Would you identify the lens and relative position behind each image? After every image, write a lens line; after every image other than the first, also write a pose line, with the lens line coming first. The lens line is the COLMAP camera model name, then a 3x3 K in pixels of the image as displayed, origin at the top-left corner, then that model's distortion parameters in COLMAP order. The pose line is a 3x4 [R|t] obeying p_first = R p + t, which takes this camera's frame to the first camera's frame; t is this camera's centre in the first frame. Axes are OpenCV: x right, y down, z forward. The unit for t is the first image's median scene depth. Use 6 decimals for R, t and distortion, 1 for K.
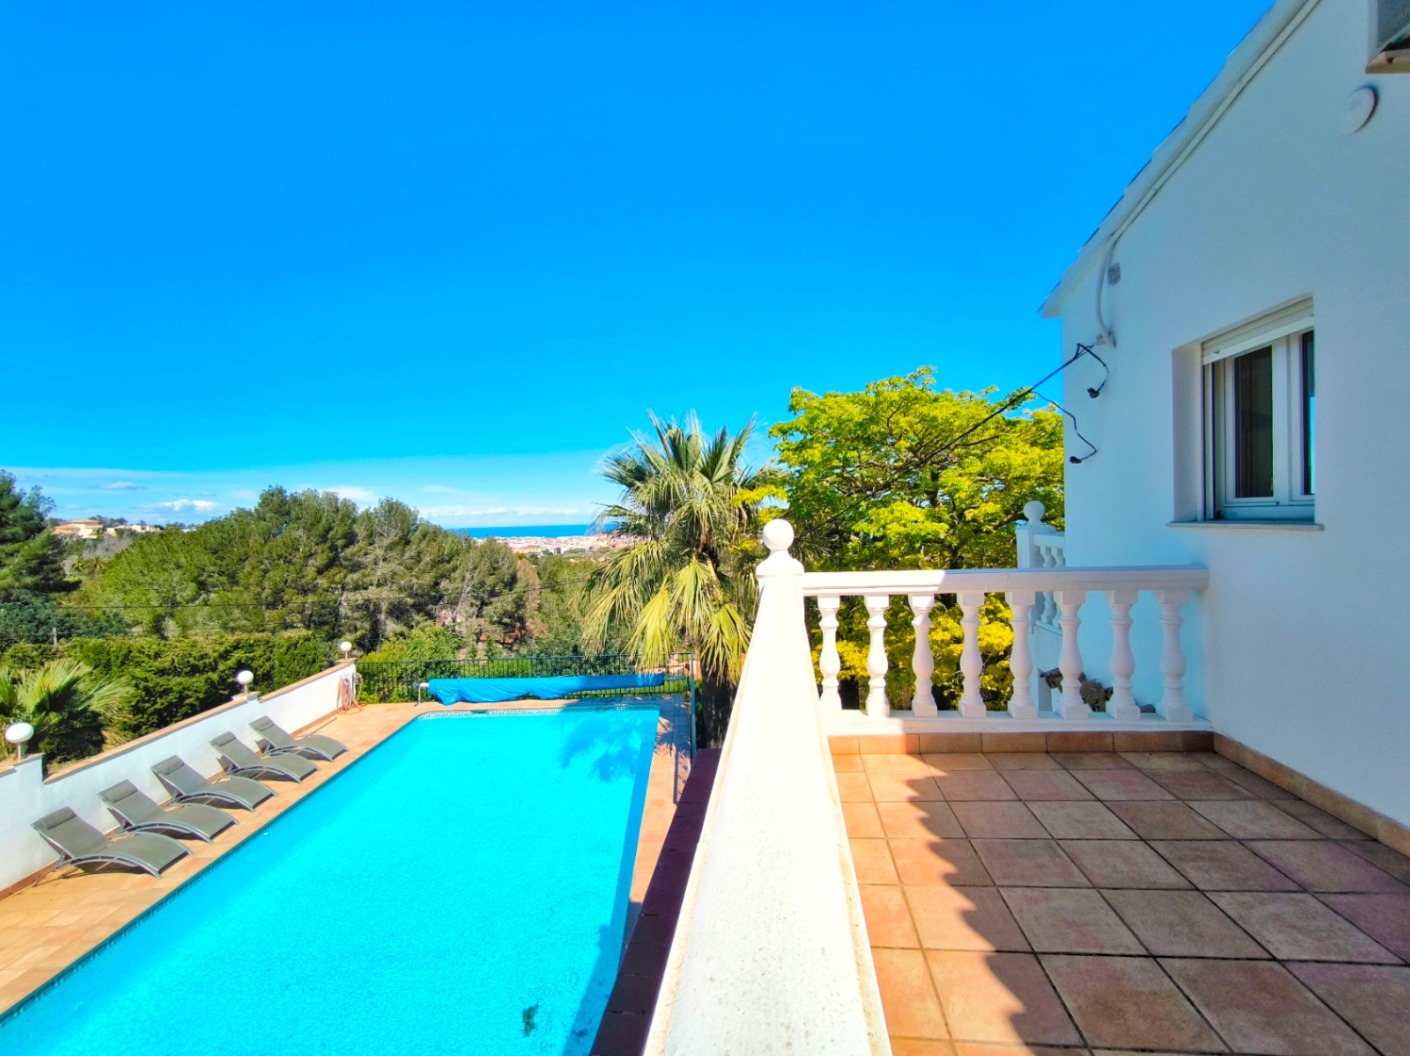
lens RADIAL K [[593.6, 0, 638.9], [0, 593.6, 541.9], [0, 0, 1]] dist [0.032038, 0.001072]
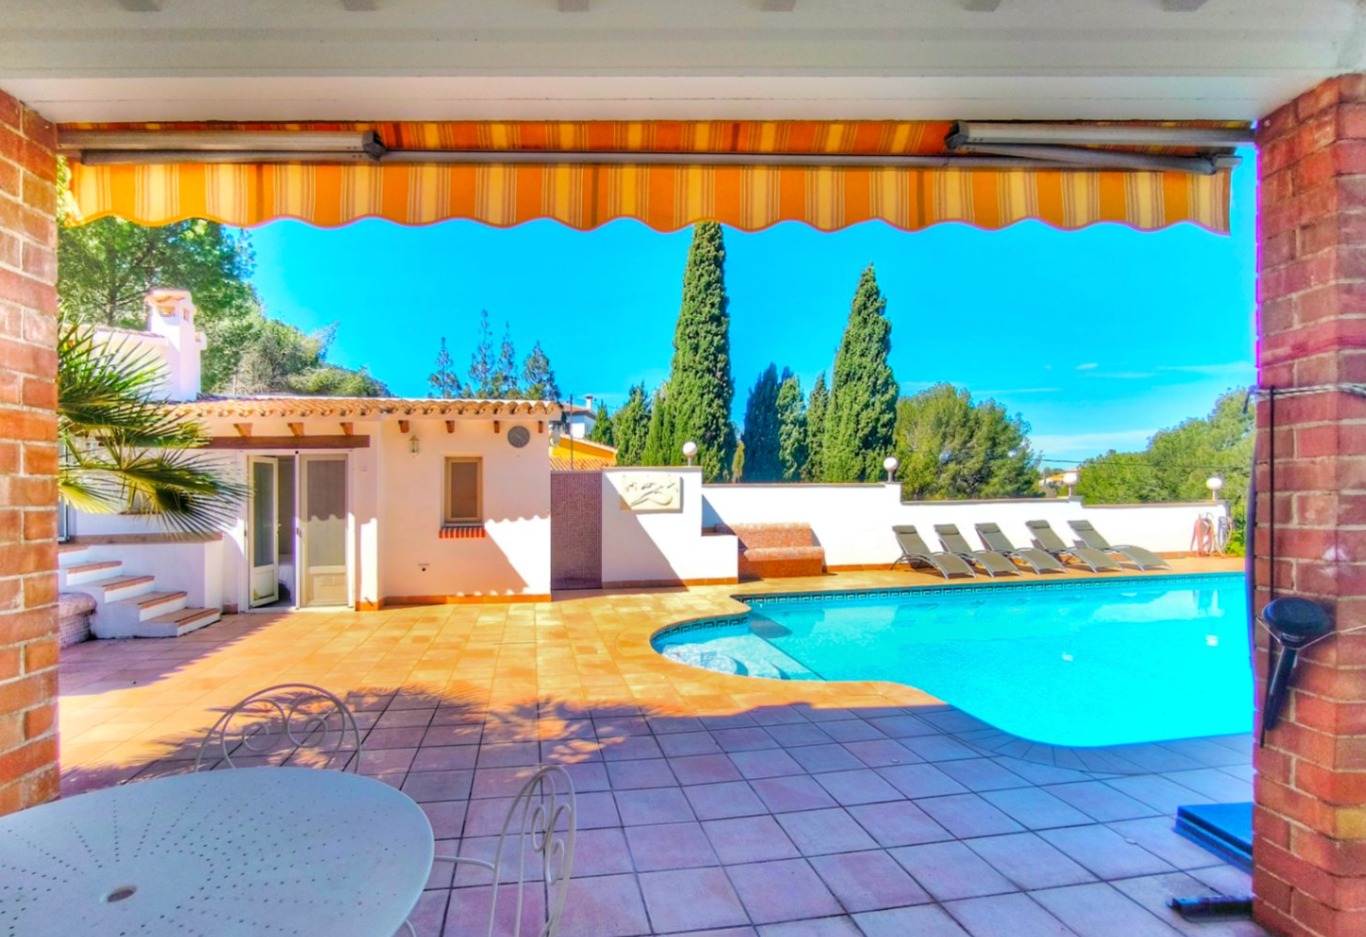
lens RADIAL K [[640.3, 0, 667.2], [0, 640.3, 496.8], [0, 0, 1]] dist [-0.020770, 0.004269]
pose [[0.245341, 0.016486, -0.969297, 0.056179], [-0.022823, 0.999676, 0.011226, 0.070090], [0.969168, 0.019368, 0.245638, 0.025677]]
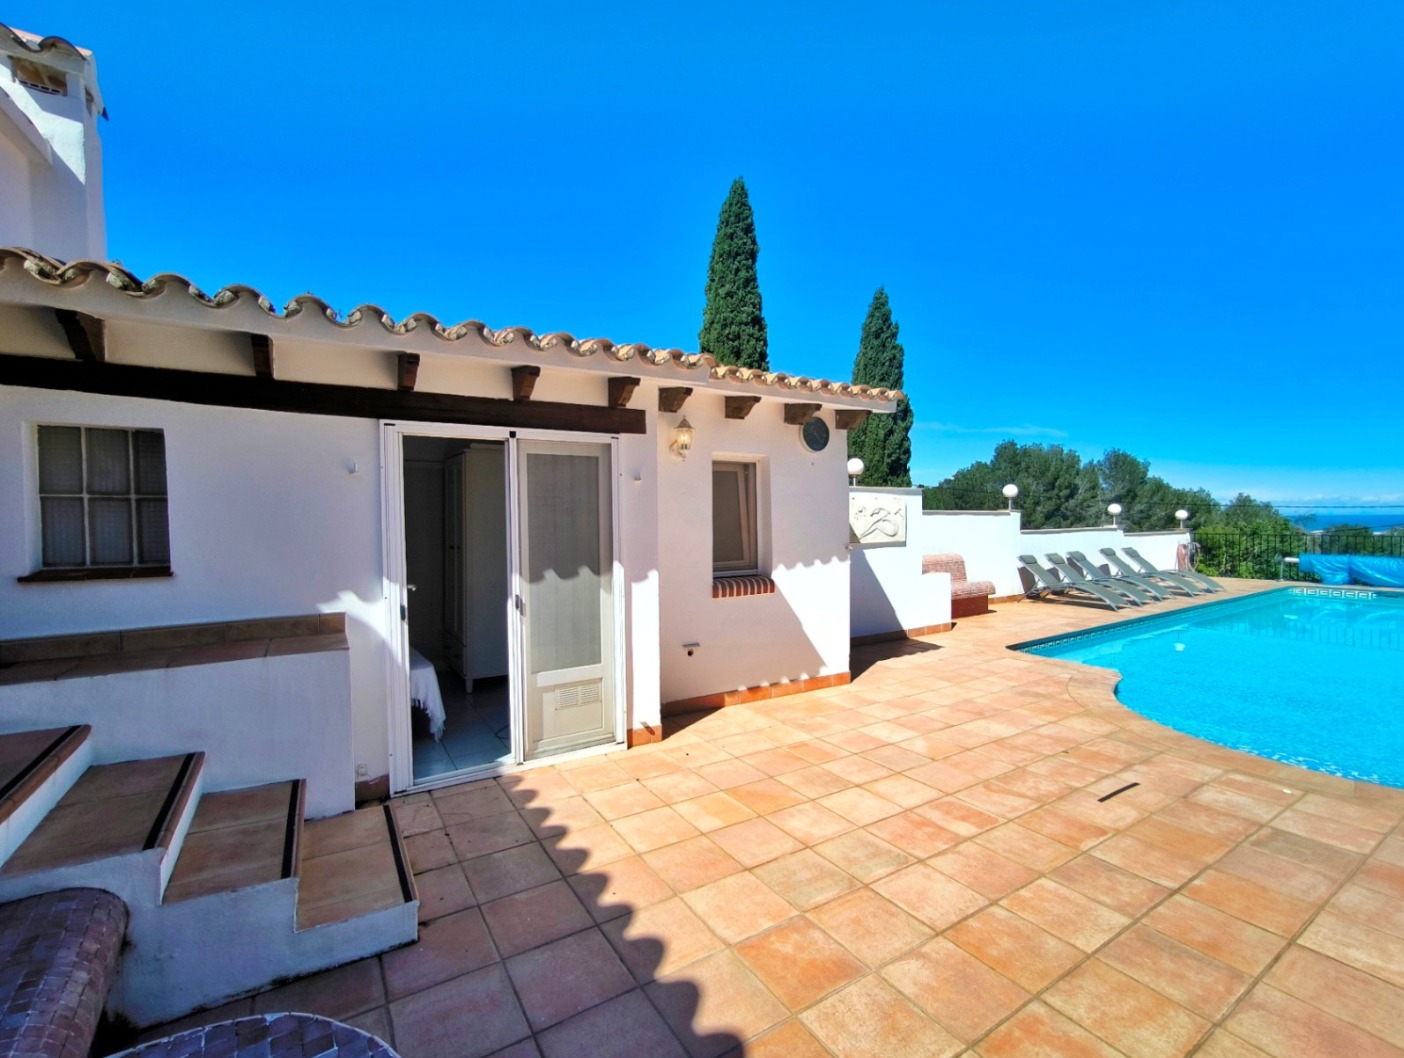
lens RADIAL K [[591.9, 0, 728.2], [0, 591.9, 543.5], [0, 0, 1]] dist [-0.005873, 0.002877]
pose [[0.610058, 0.050482, -0.790747, -0.062933], [-0.031369, 0.998725, 0.039559, 0.072348], [0.791735, 0.000672, 0.610864, -0.056047]]
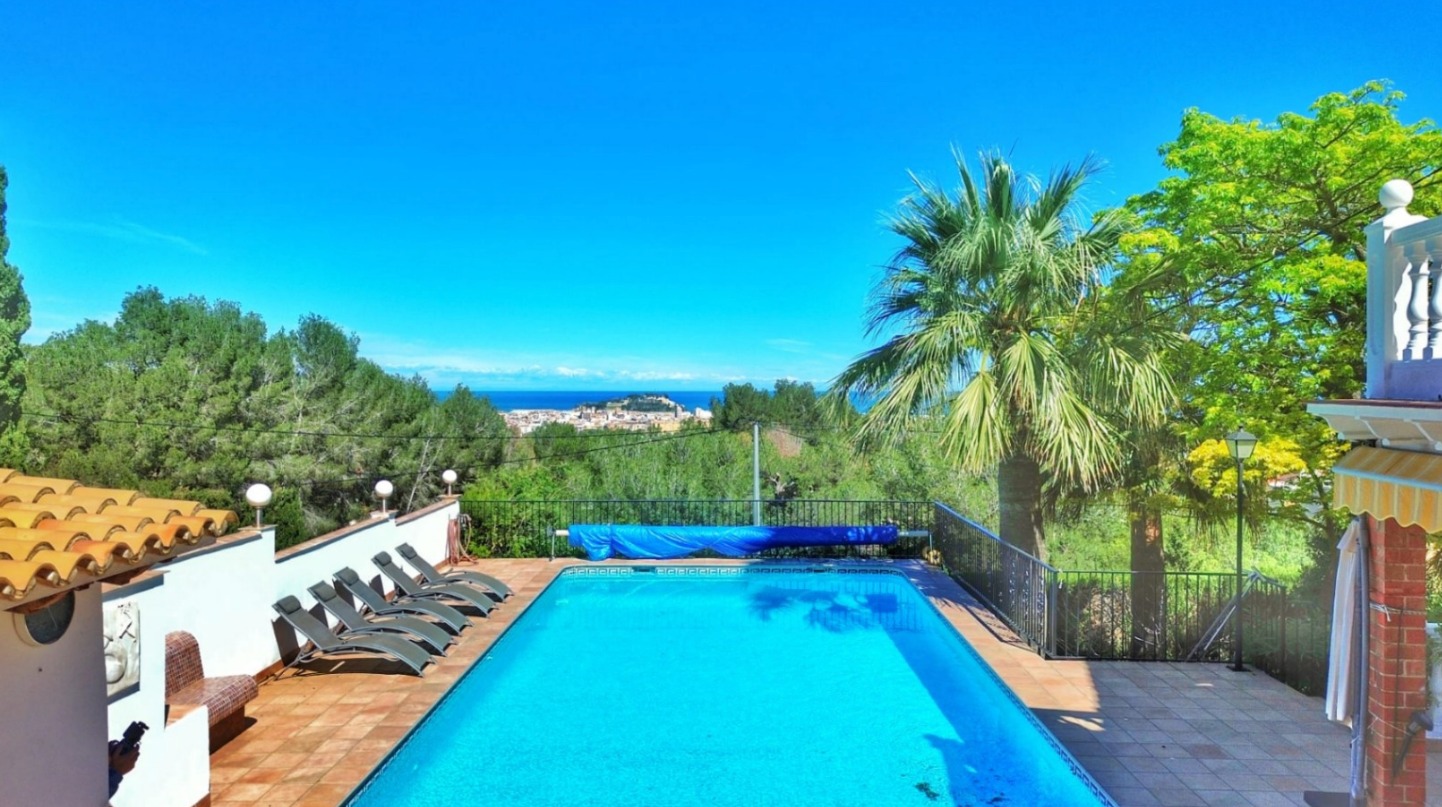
lens RADIAL K [[998.2, 0, 689.7], [0, 998.2, 397.7], [0, 0, 1]] dist [0.033480, -0.003501]
pose [[0.998764, 0.026374, 0.042135, -0.090382], [-0.025303, 0.999348, -0.025767, 0.036849], [-0.042787, 0.024669, 0.998780, -0.067597]]
